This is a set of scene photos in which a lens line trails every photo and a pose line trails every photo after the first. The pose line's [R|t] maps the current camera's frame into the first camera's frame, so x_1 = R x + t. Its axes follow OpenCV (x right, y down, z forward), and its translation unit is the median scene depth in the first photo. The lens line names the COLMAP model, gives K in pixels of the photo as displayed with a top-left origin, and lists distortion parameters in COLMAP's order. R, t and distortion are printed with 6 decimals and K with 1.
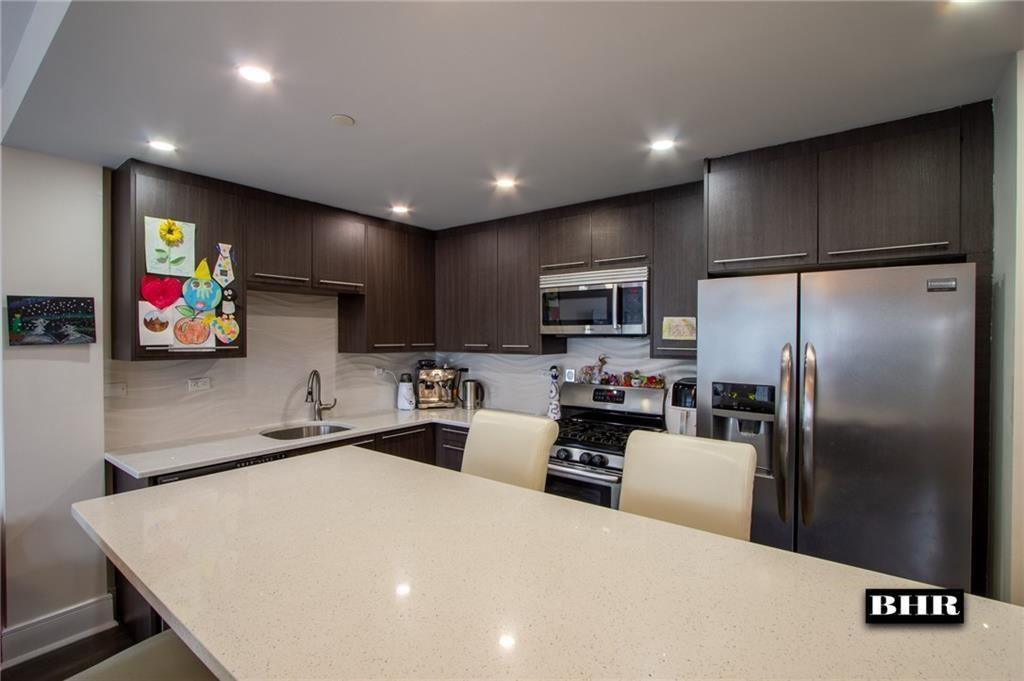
lens RADIAL K [[475.9, 0, 513.8], [0, 475.9, 340.3], [0, 0, 1]] dist [-0.000051, -0.000248]
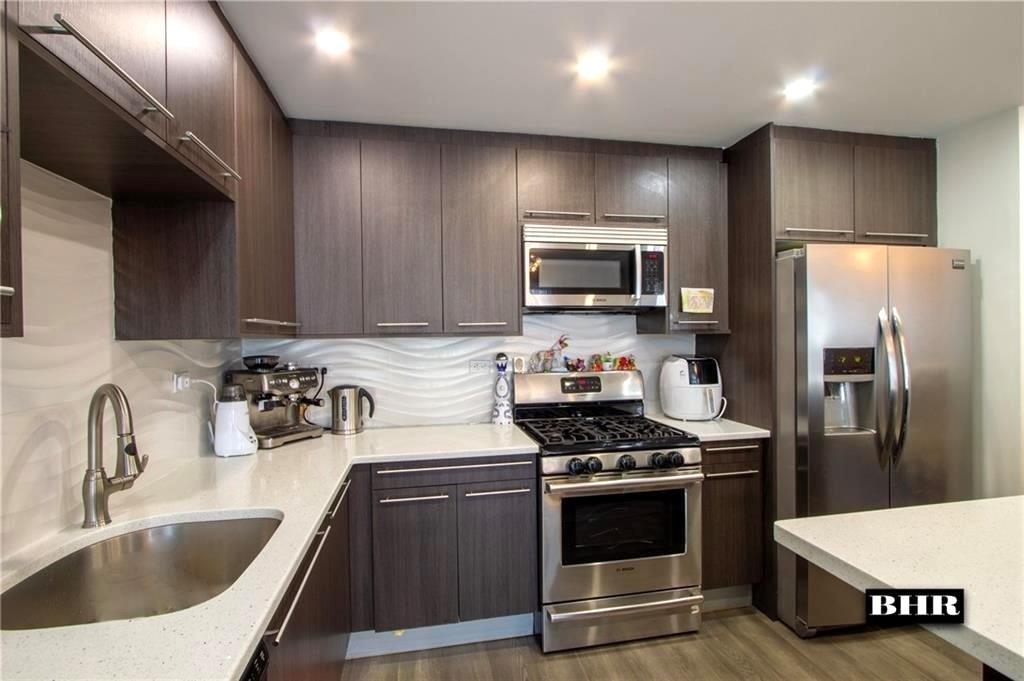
lens RADIAL K [[475.9, 0, 510.5], [0, 475.9, 336.6], [0, 0, 1]] dist [-0.000051, -0.000248]
pose [[0.663724, -0.010513, 0.747904, -0.499652], [0.021645, 0.999752, -0.005156, 0.036314], [-0.747665, 0.019611, 0.663787, 0.554932]]
